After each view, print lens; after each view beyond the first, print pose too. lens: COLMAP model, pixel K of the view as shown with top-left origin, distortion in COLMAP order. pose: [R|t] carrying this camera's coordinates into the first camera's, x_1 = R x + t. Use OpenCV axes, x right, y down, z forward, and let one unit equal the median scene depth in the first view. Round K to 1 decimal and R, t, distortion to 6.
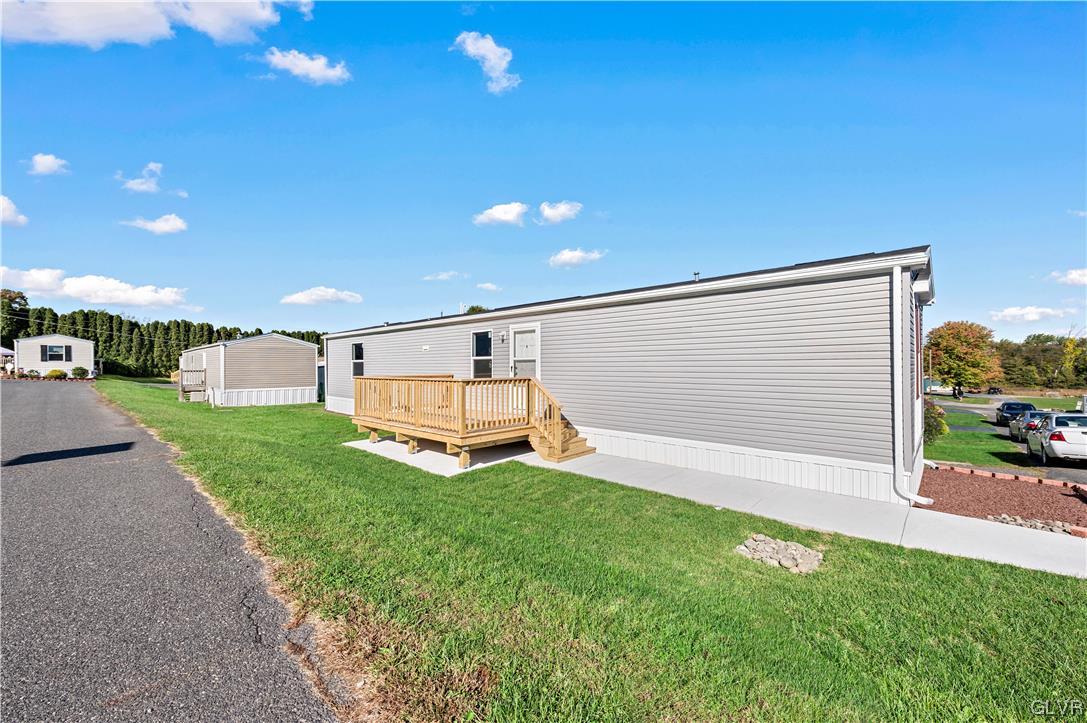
lens RADIAL K [[427.3, 0, 548.4], [0, 427.3, 361.5], [0, 0, 1]] dist [0.001888, -0.000168]
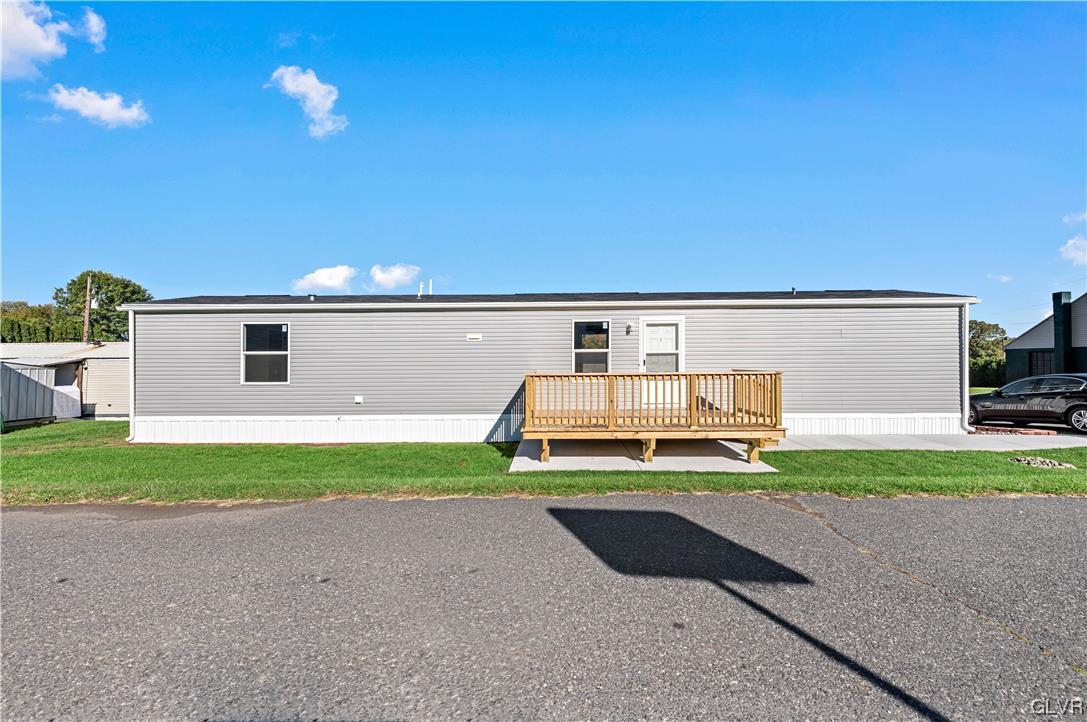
lens RADIAL K [[427.3, 0, 548.4], [0, 427.3, 361.0], [0, 0, 1]] dist [0.001888, -0.000168]
pose [[0.742598, 0.002927, 0.669731, -0.841541], [-0.003025, 0.999995, -0.001016, 0.014944], [-0.669731, -0.001271, 0.742603, 0.408114]]
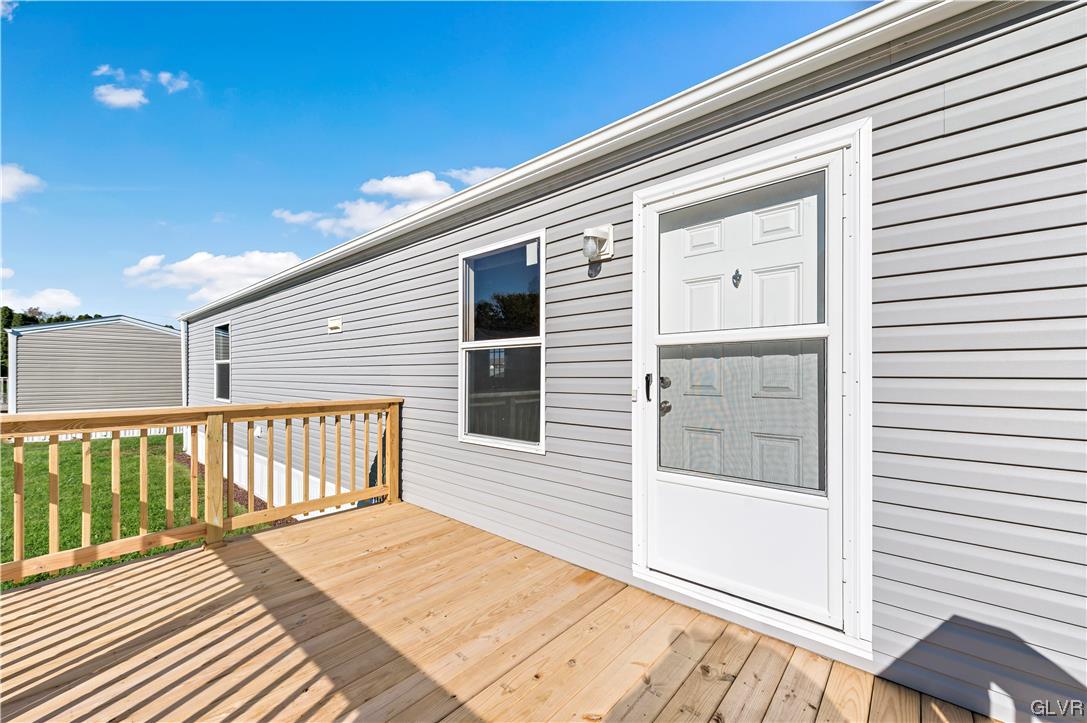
lens RADIAL K [[427.3, 0, 548.4], [0, 427.3, 361.5], [0, 0, 1]] dist [0.001888, -0.000168]
pose [[0.999278, 0.004851, 0.037678, -0.137421], [-0.004208, 0.999844, -0.017128, 0.007919], [-0.037755, 0.016957, 0.999143, 0.743320]]
